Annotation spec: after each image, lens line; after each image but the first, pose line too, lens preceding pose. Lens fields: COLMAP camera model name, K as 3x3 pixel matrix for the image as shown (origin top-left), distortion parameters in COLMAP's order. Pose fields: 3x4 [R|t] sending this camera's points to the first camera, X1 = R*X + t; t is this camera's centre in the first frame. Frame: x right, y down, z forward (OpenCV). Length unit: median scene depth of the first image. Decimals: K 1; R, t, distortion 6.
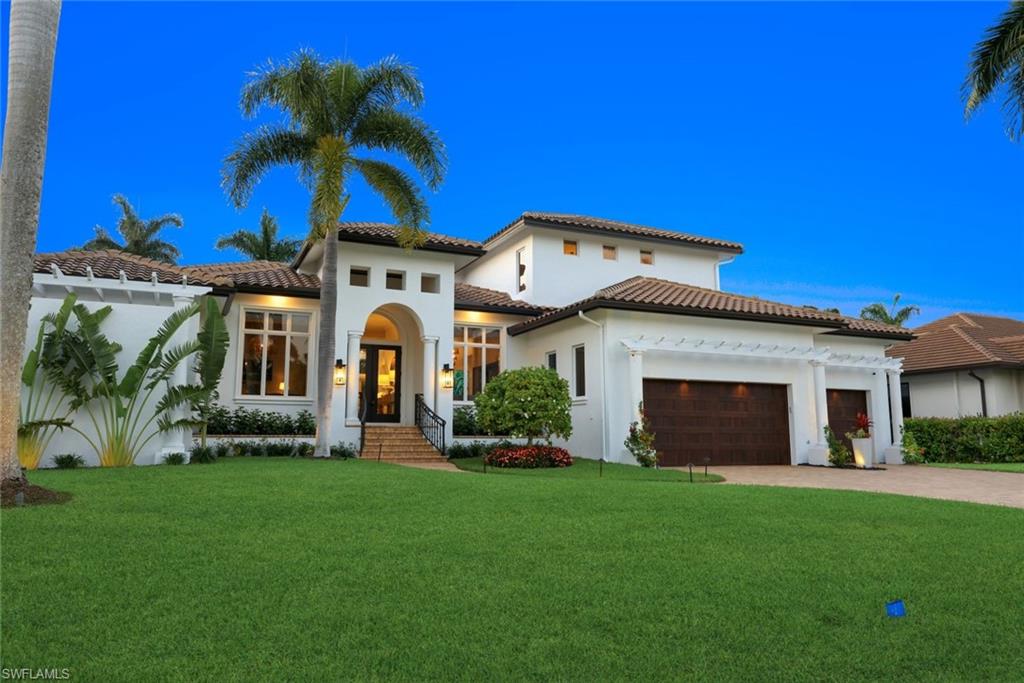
lens RADIAL K [[890.2, 0, 512.0], [0, 890.2, 341.5], [0, 0, 1]] dist [0.052510, -0.002383]
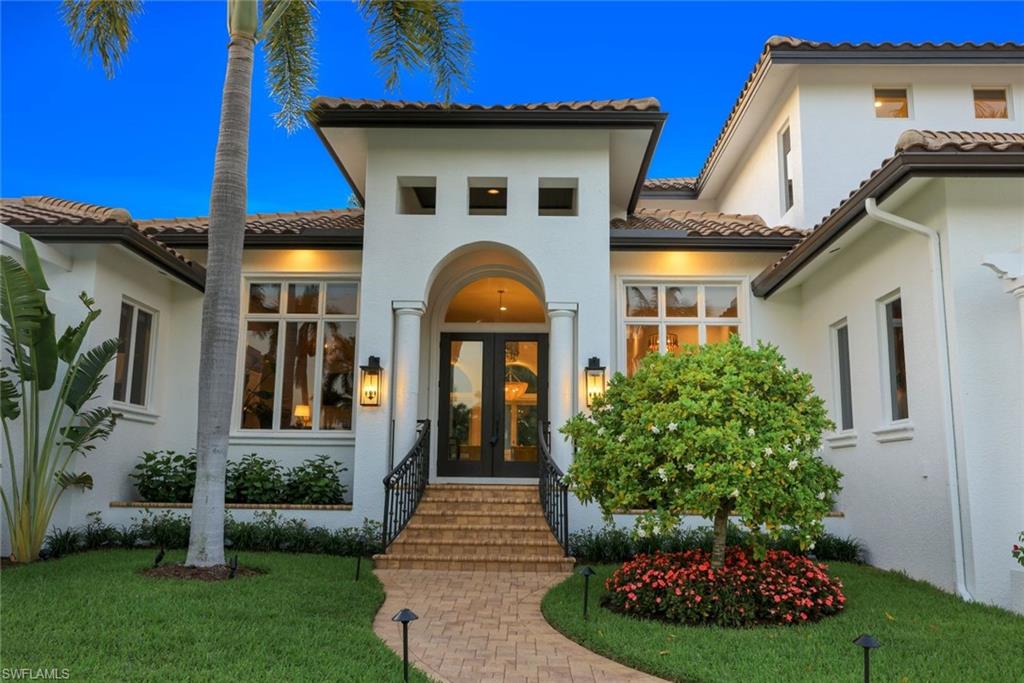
lens RADIAL K [[890.2, 0, 512.0], [0, 890.2, 341.5], [0, 0, 1]] dist [0.052510, -0.002383]
pose [[0.890725, -0.063390, -0.450101, 0.107000], [0.047926, 0.997806, -0.045683, 0.037249], [0.452009, 0.019119, 0.891809, 0.557720]]
